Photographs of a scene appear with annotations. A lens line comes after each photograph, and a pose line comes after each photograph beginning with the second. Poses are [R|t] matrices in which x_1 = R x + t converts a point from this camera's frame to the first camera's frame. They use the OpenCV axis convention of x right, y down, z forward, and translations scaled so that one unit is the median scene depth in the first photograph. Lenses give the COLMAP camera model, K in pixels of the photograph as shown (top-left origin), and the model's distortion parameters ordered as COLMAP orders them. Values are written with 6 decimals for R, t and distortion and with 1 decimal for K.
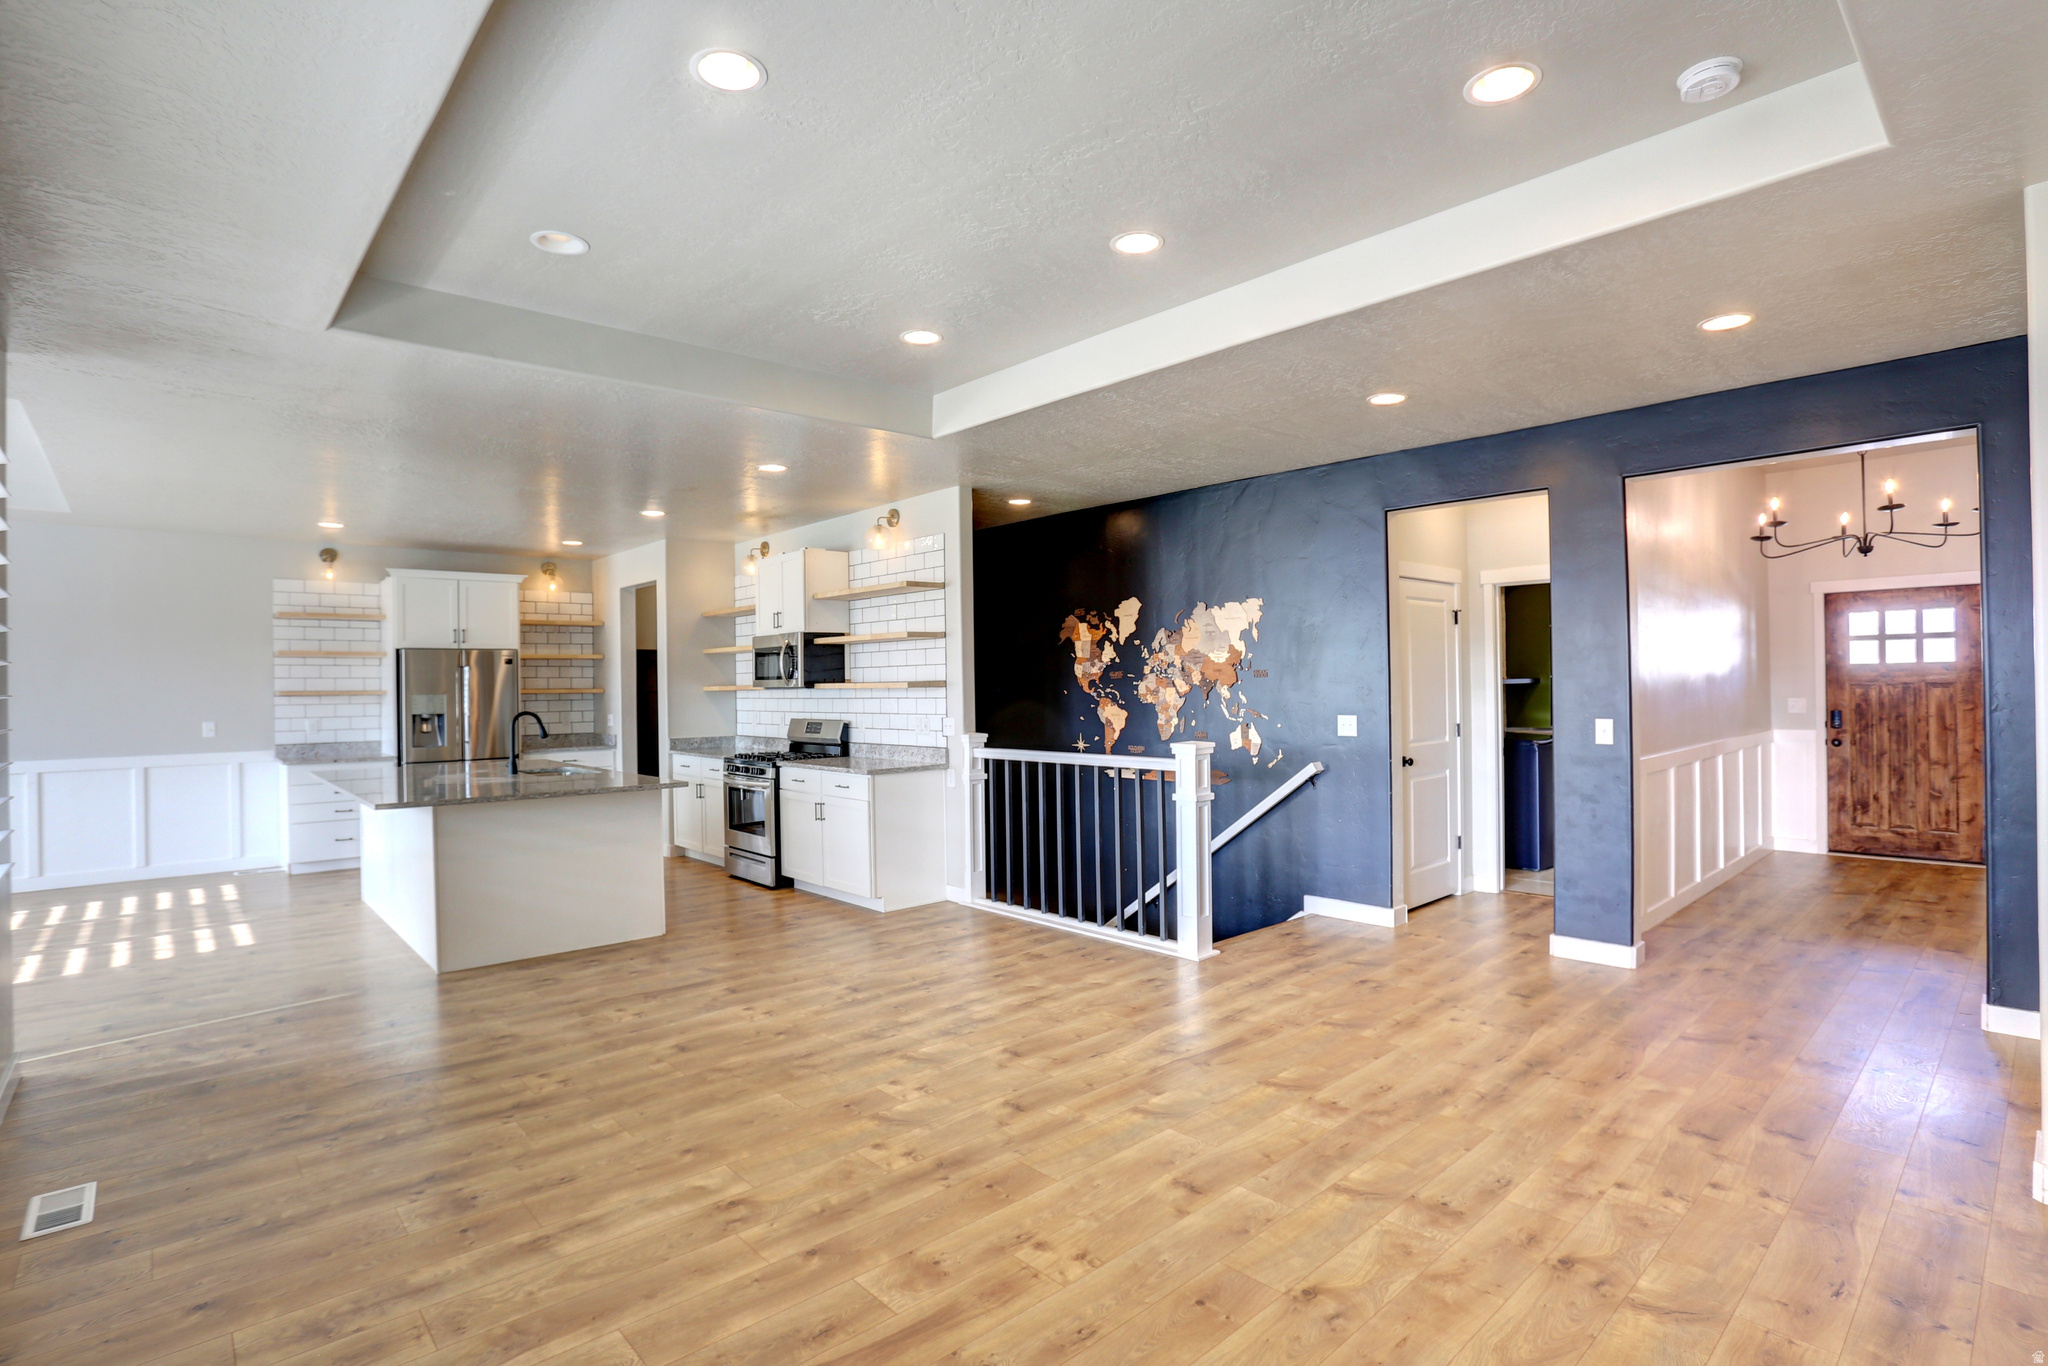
lens RADIAL K [[991.1, 0, 982.0], [0, 991.1, 681.5], [0, 0, 1]] dist [-0.040879, 0.027217]
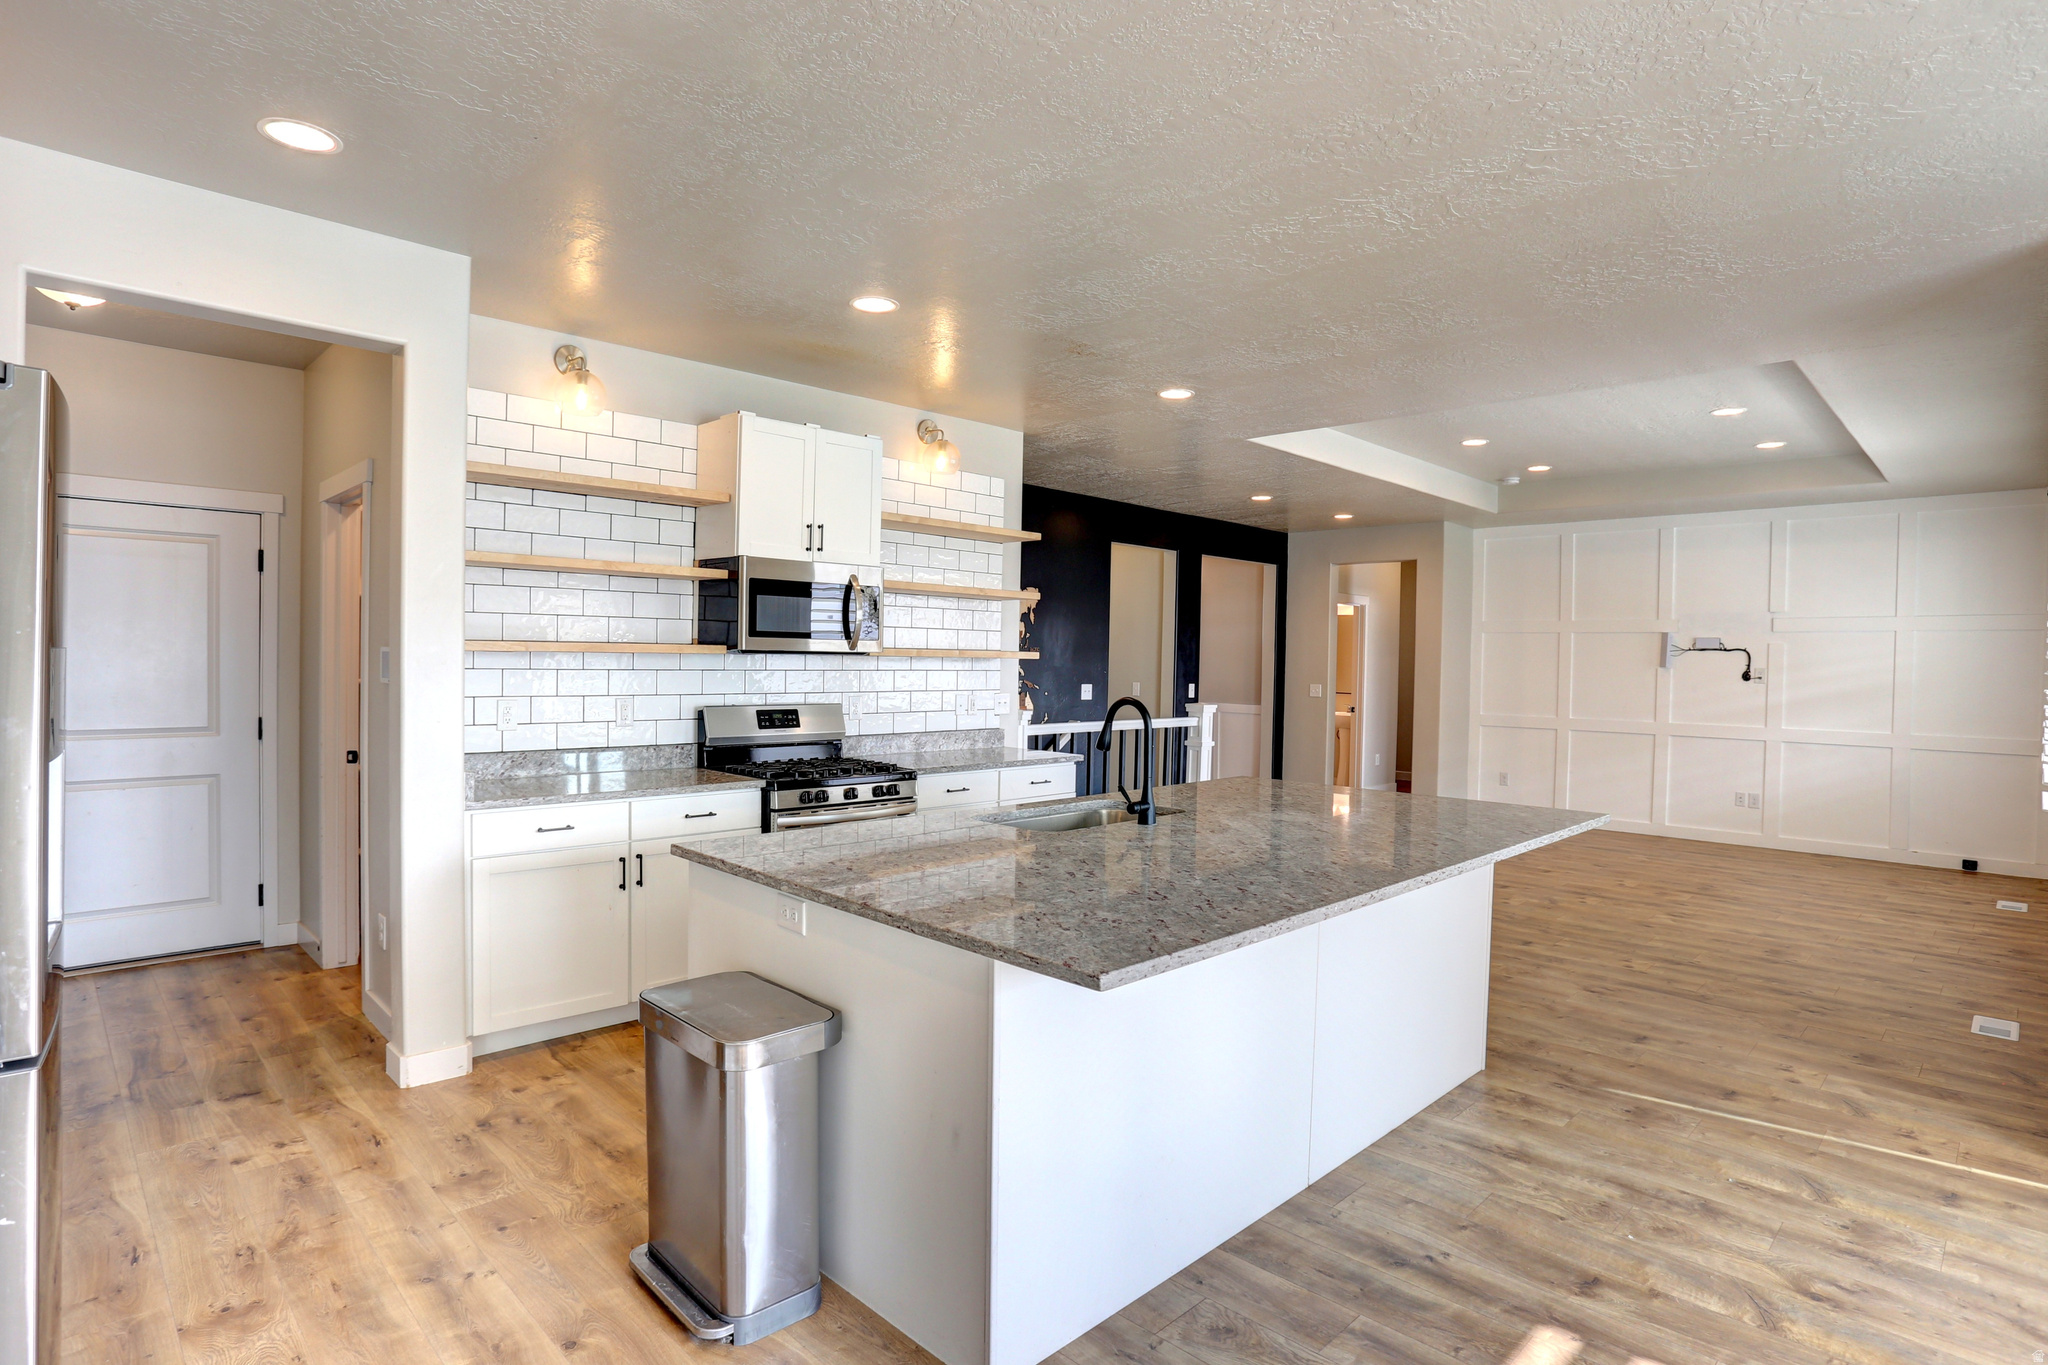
lens RADIAL K [[1052.4, 0, 1024.0], [0, 1052.4, 682.5], [0, 0, 1]] dist [-0.071630, 0.035240]
pose [[-0.075259, -0.011149, 0.997102, -0.803551], [-0.020300, 0.999747, 0.009646, 0.015147], [-0.996957, -0.019516, -0.075466, 0.884916]]
